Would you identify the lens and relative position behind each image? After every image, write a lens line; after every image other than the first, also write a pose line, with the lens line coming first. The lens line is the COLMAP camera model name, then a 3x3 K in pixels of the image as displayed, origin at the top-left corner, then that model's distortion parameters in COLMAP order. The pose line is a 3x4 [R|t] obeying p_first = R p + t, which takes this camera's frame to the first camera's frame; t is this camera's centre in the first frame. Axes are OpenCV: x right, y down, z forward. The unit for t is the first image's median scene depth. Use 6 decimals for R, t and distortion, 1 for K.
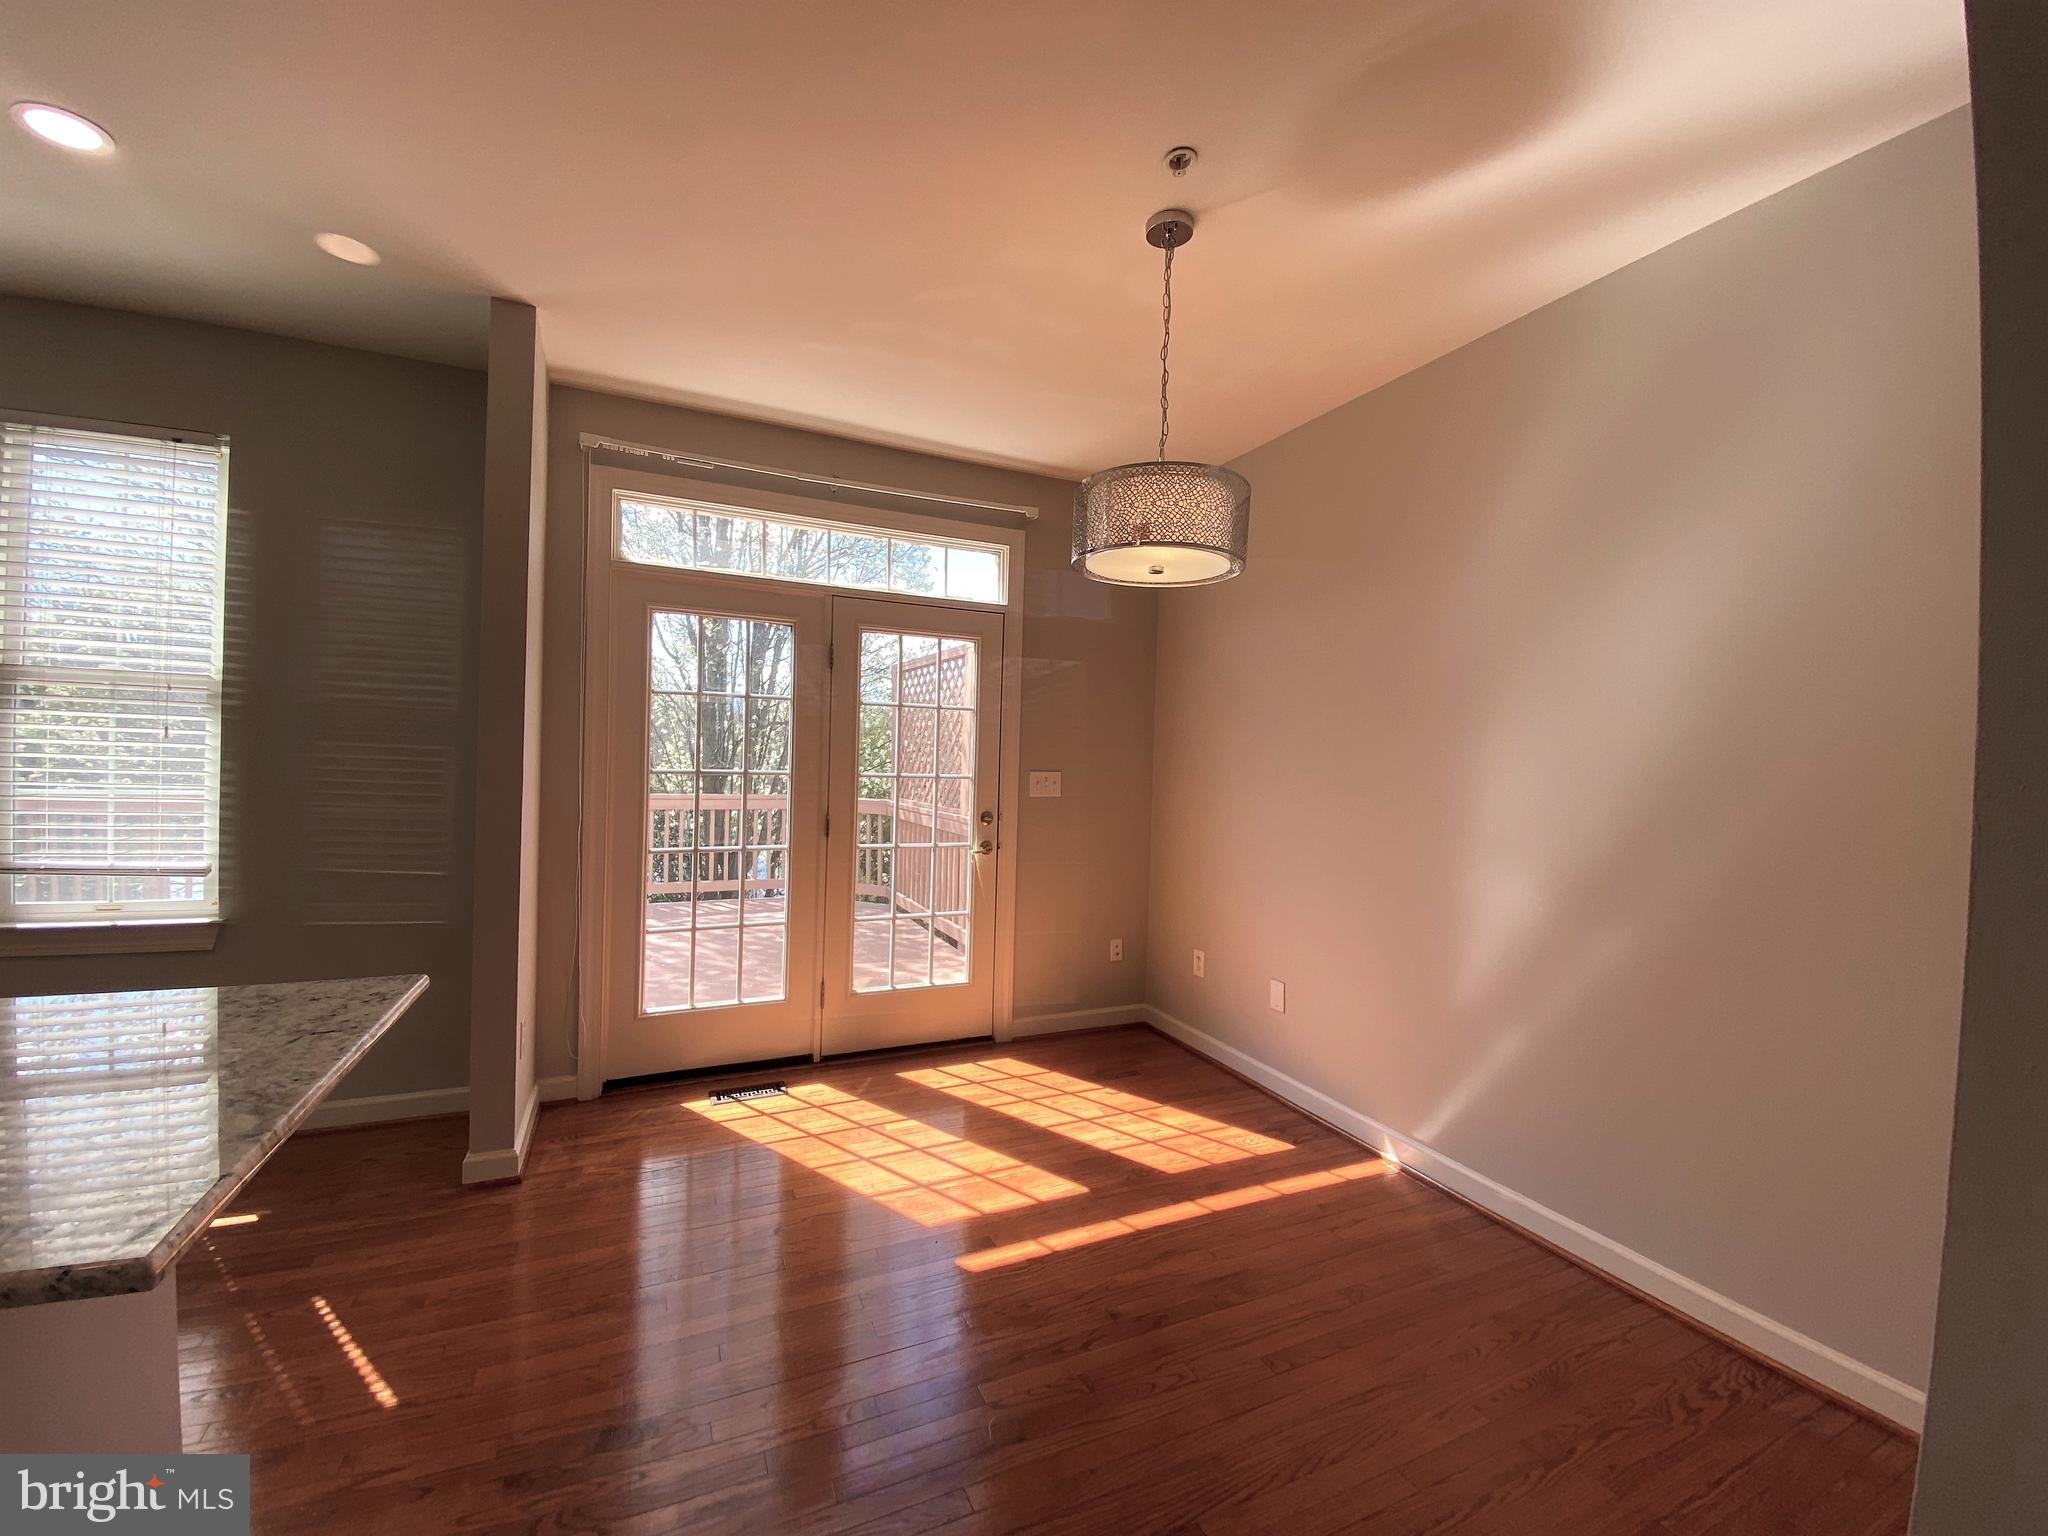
lens RADIAL K [[820.0, 0, 1024.0], [0, 820.0, 768.0], [0, 0, 1]] dist [0.026561, -0.022840]
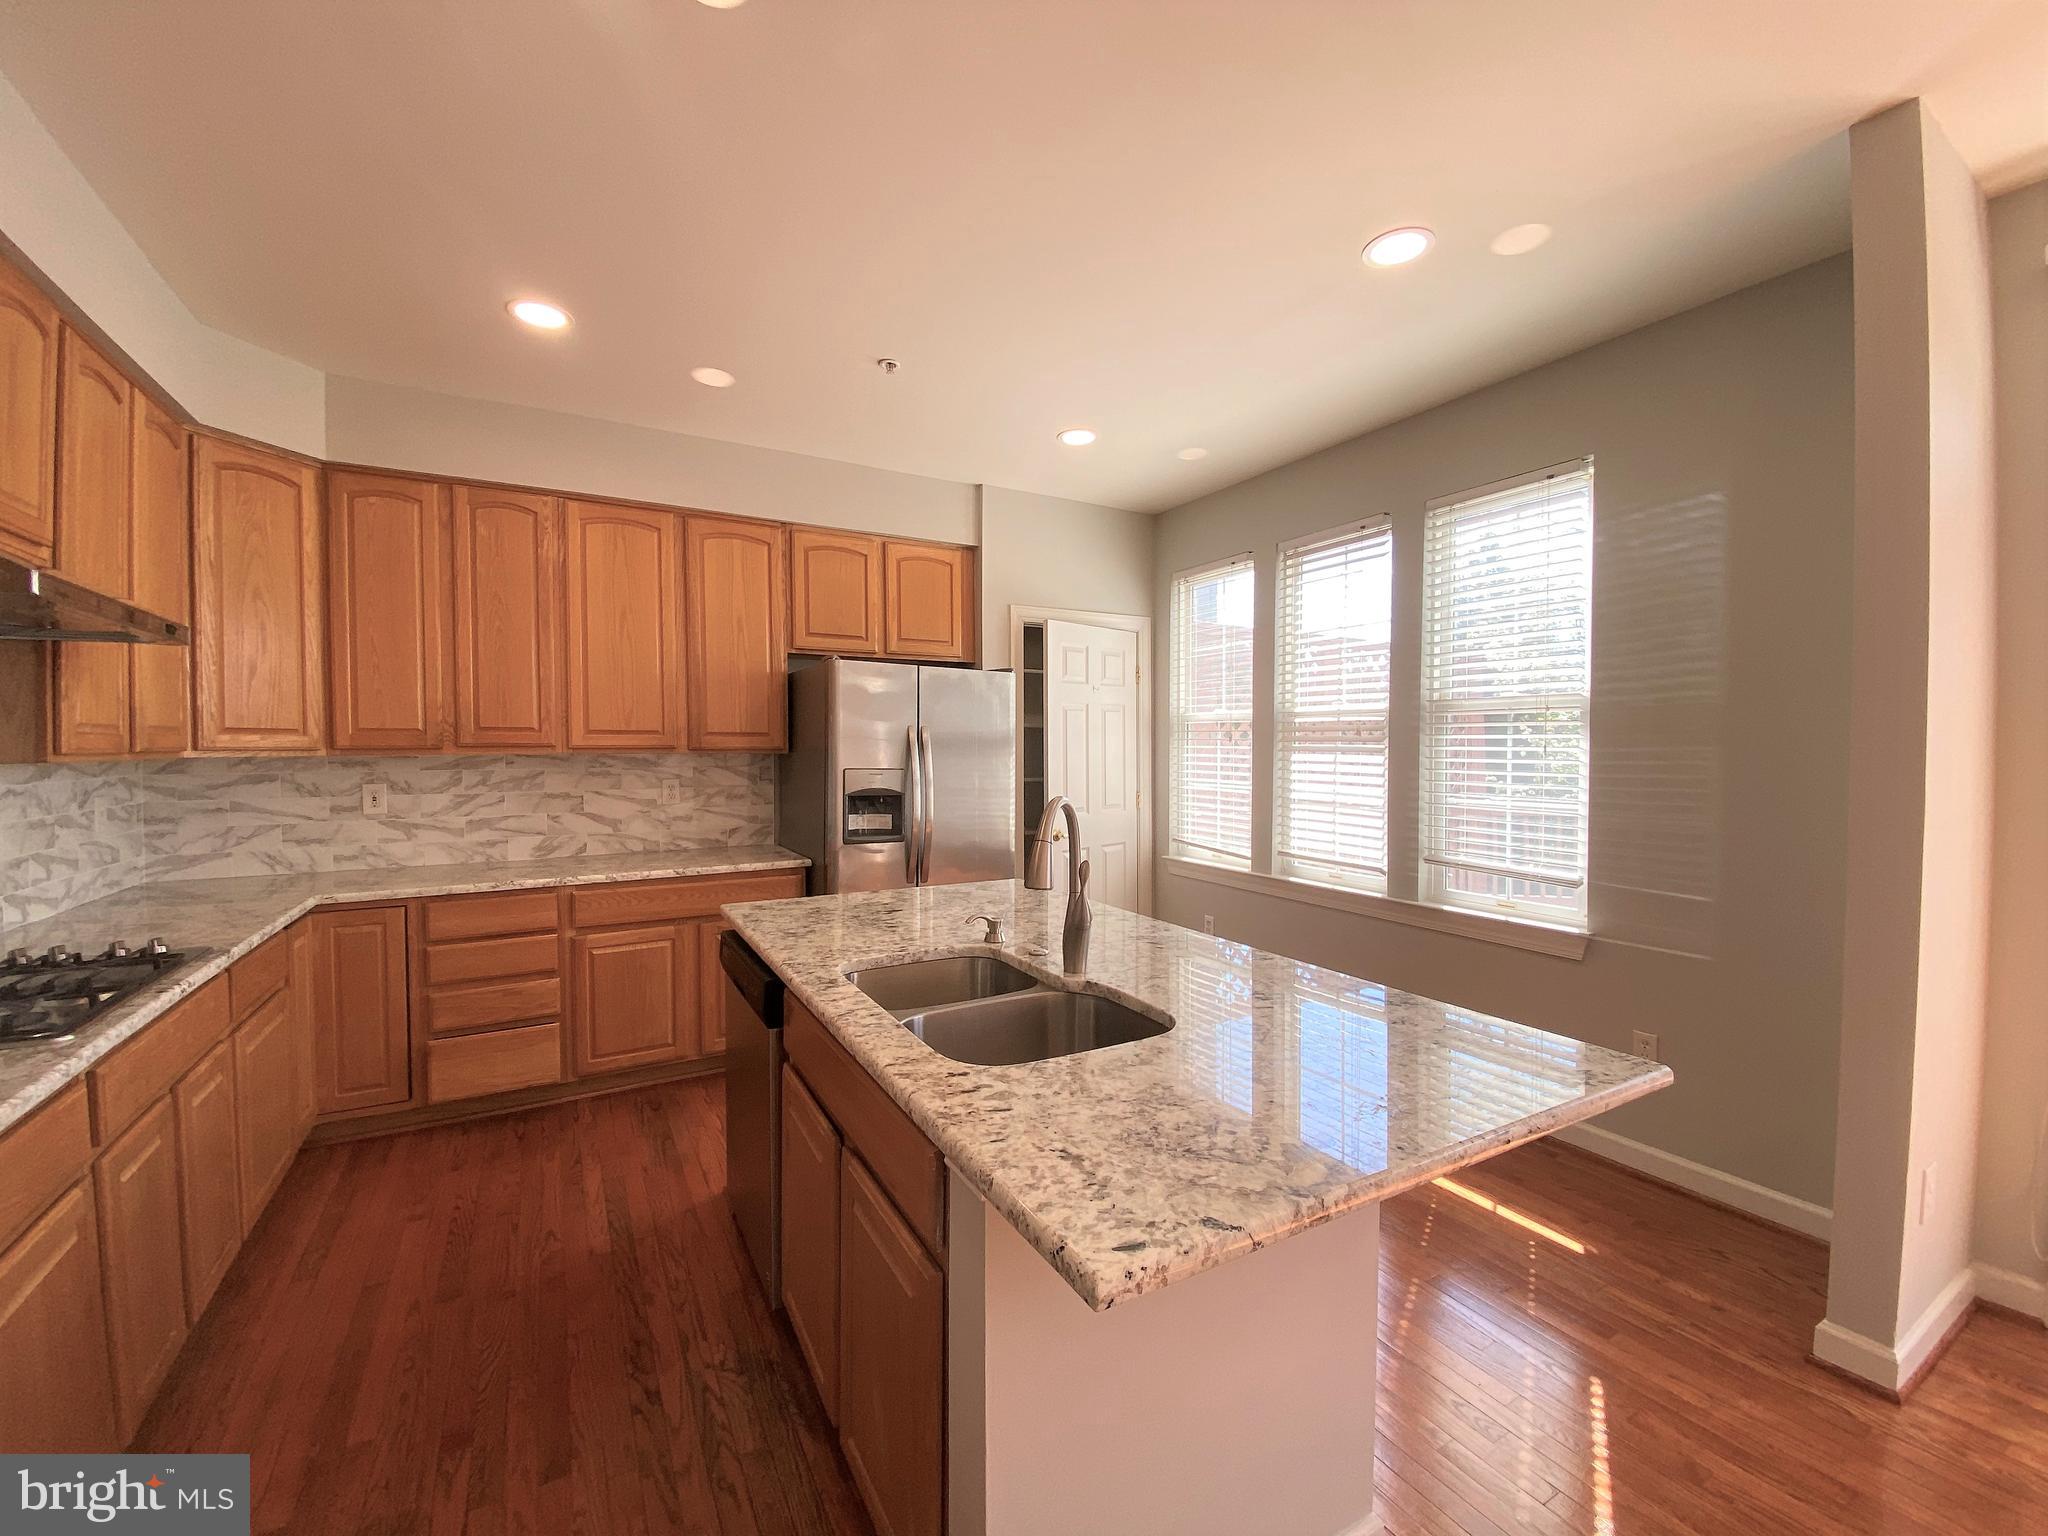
lens RADIAL K [[827.1, 0, 1019.6], [0, 827.1, 769.3], [0, 0, 1]] dist [0.024326, -0.020992]
pose [[0.082203, -0.004952, -0.996603, -0.008713], [-0.005403, 0.999971, -0.005414, -0.008850], [0.996601, 0.005830, 0.082174, 0.220776]]
